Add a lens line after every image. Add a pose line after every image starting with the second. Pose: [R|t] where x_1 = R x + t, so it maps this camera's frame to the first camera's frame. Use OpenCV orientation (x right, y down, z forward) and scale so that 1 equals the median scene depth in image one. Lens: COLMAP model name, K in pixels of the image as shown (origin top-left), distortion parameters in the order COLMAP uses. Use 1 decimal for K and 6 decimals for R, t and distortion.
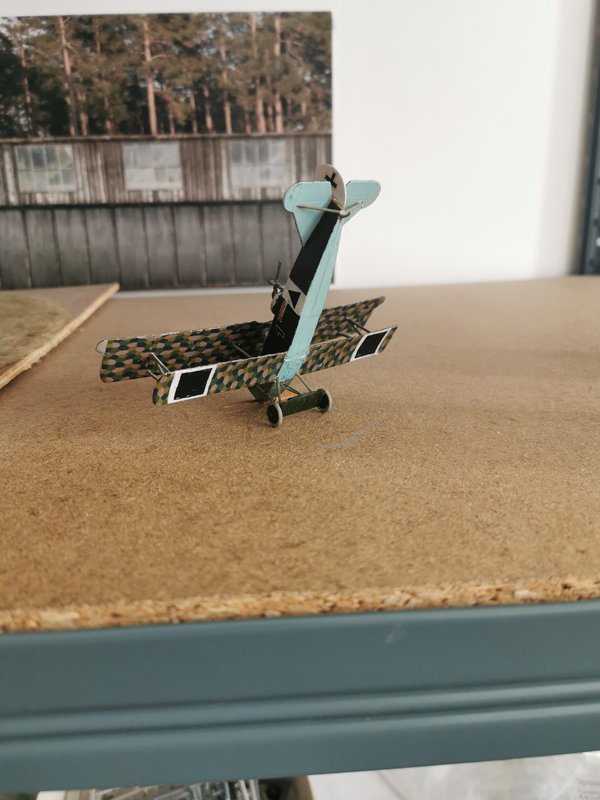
lens RADIAL K [[639.3, 0, 300.0], [0, 639.3, 400.0], [0, 0, 1]] dist [0.024252, -0.069181]
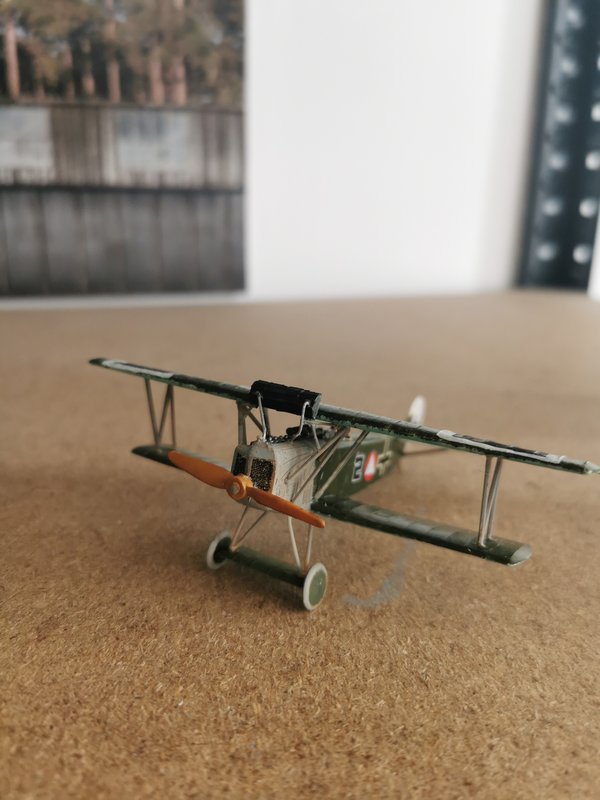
lens RADIAL K [[652.2, 0, 300.0], [0, 652.2, 400.0], [0, 0, 1]] dist [0.015589, -0.098304]
pose [[0.979149, -0.015221, 0.202571, -0.057888], [0.015292, 0.999882, 0.001213, -0.049449], [-0.202565, 0.001910, 0.979267, 0.183750]]
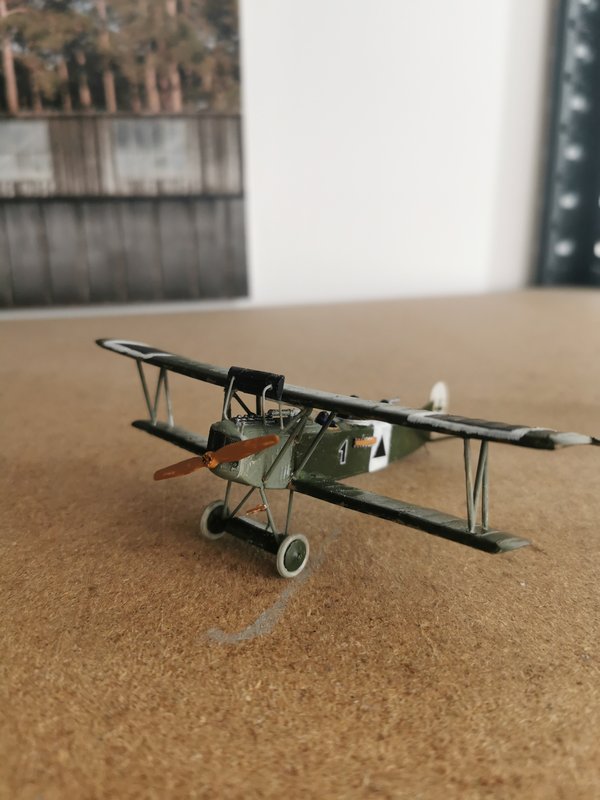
lens RADIAL K [[652.2, 0, 300.0], [0, 652.2, 400.0], [0, 0, 1]] dist [0.015589, -0.098304]
pose [[0.993074, -0.022727, 0.115268, 0.018782], [0.023494, 0.999710, -0.005295, -0.053890], [-0.115114, 0.007967, 0.993320, 0.191350]]
